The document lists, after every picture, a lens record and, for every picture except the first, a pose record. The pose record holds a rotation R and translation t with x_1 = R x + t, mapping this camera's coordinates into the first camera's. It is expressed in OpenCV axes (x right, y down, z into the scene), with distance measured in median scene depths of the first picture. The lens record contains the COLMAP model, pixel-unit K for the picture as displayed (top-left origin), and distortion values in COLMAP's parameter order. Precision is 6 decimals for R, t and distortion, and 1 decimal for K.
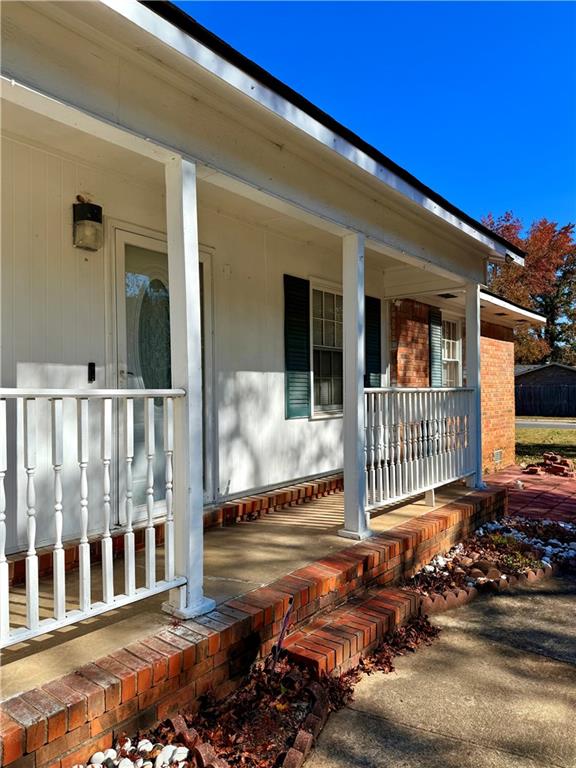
lens RADIAL K [[534.0, 0, 288.0], [0, 534.0, 384.0], [0, 0, 1]] dist [0.109847, -0.171314]
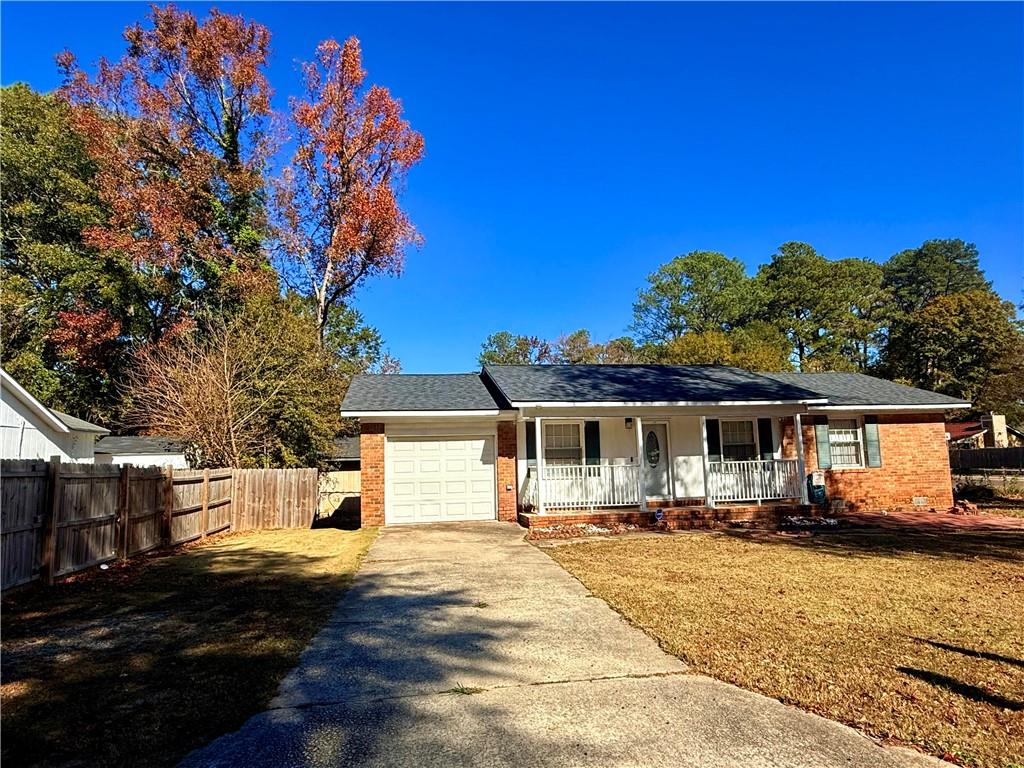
lens RADIAL K [[616.5, 0, 512.0], [0, 616.5, 384.0], [0, 0, 1]] dist [0.003635, 0.000012]
pose [[0.739603, -0.095842, -0.666184, 1.395475], [0.030925, 0.993603, -0.108614, -0.074364], [0.672332, 0.059730, 0.737836, -2.010349]]
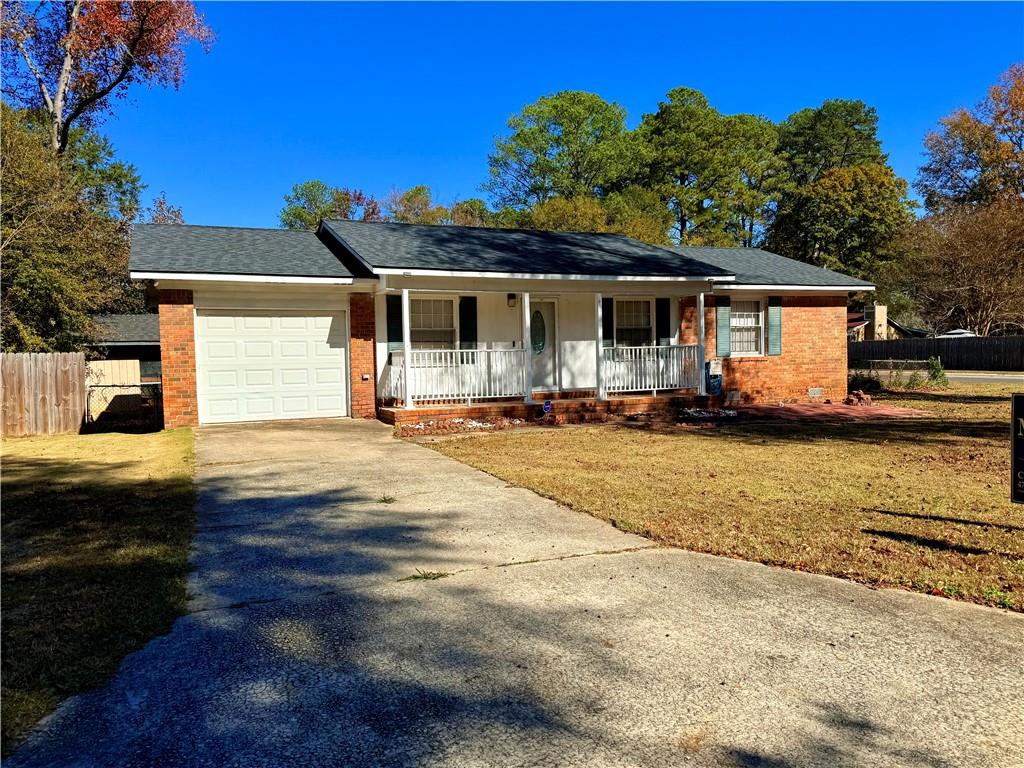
lens RADIAL K [[769.9, 0, 512.0], [0, 769.9, 384.0], [0, 0, 1]] dist [0.181491, -0.362714]
pose [[0.878007, 0.009448, -0.478554, 1.283382], [0.020476, 0.998149, 0.057272, -0.033208], [0.478209, -0.060084, 0.876188, -2.141772]]
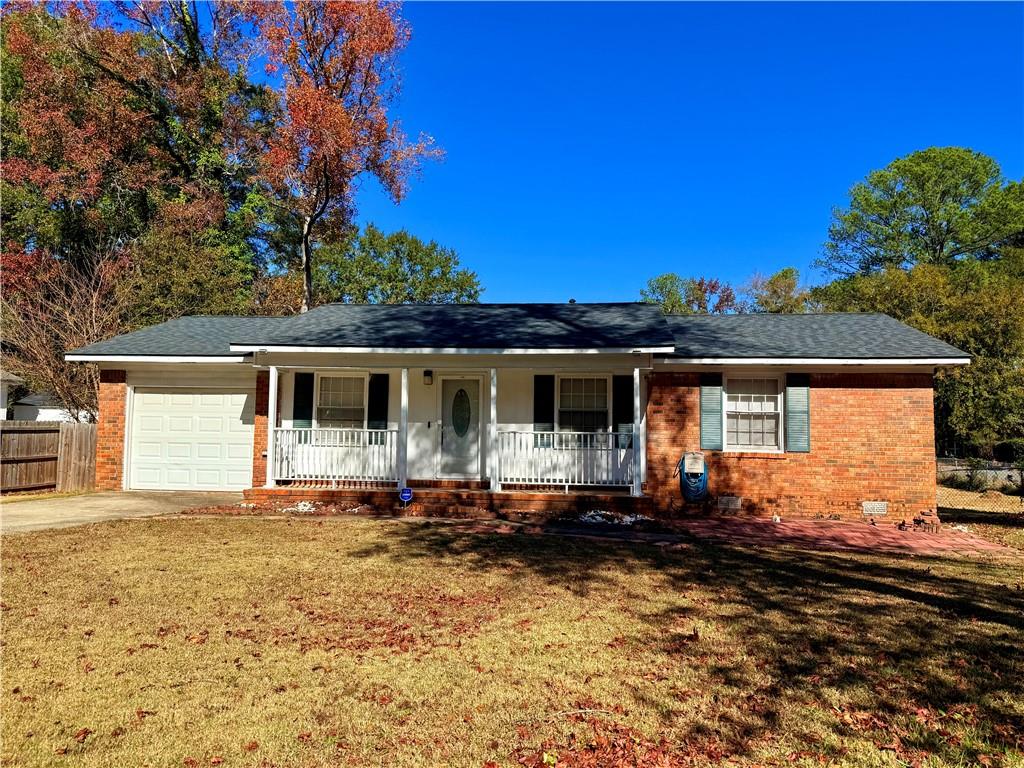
lens RADIAL K [[769.9, 0, 512.0], [0, 769.9, 384.0], [0, 0, 1]] dist [0.181491, -0.362714]
pose [[0.518466, -0.047736, -0.853764, 2.446096], [-0.008352, 0.998110, -0.060879, 0.005695], [0.855057, 0.038694, 0.517088, -0.571754]]
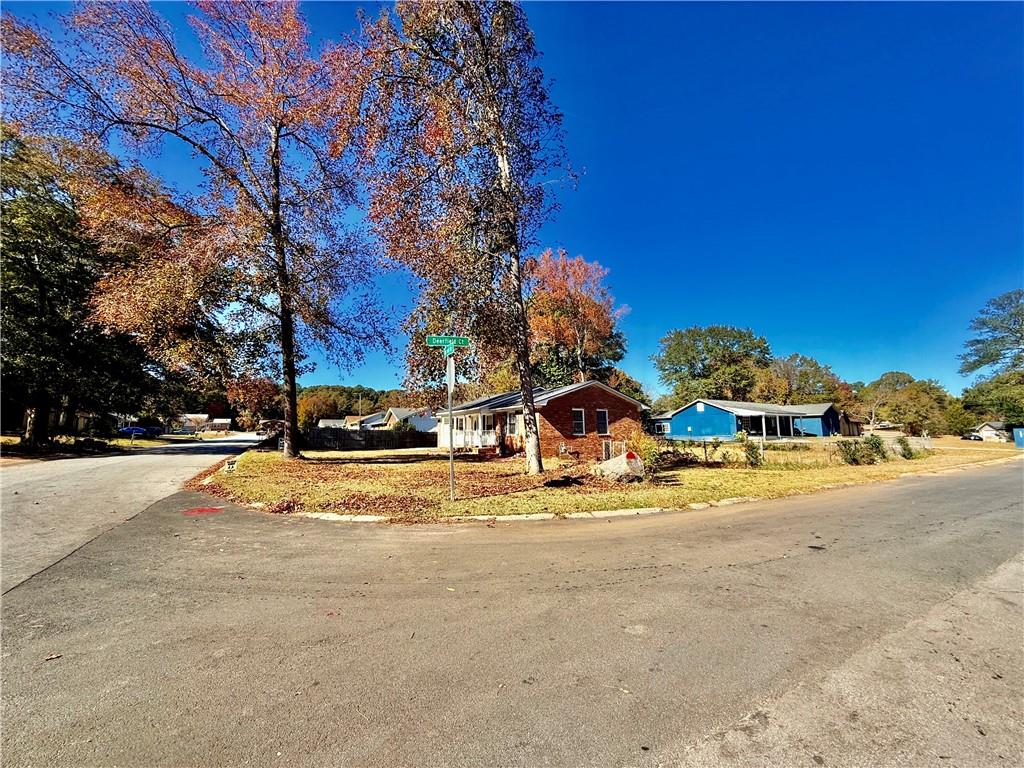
lens RADIAL K [[408.3, 0, 510.1], [0, 408.3, 384.3], [0, 0, 1]] dist [-0.000753, 0.000081]
pose [[-0.377020, -0.110450, -0.919596, 4.972812], [0.019246, 0.991716, -0.127003, 0.085856], [0.926005, -0.065582, -0.371771, 3.424254]]
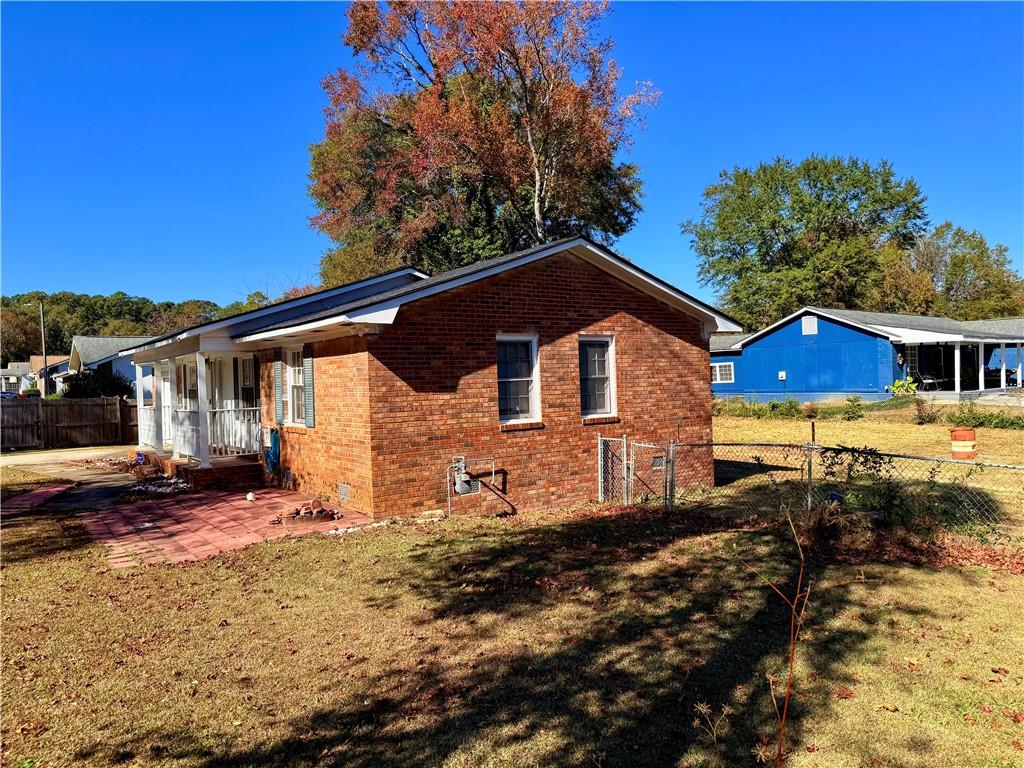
lens RADIAL K [[712.0, 0, 506.2], [0, 712.0, 383.4], [0, 0, 1]] dist [0.109847, -0.171314]
pose [[-0.272258, 0.015356, -0.962102, 2.712981], [0.040002, 0.999189, 0.004628, -0.061634], [0.961392, -0.037226, -0.272652, 3.013167]]
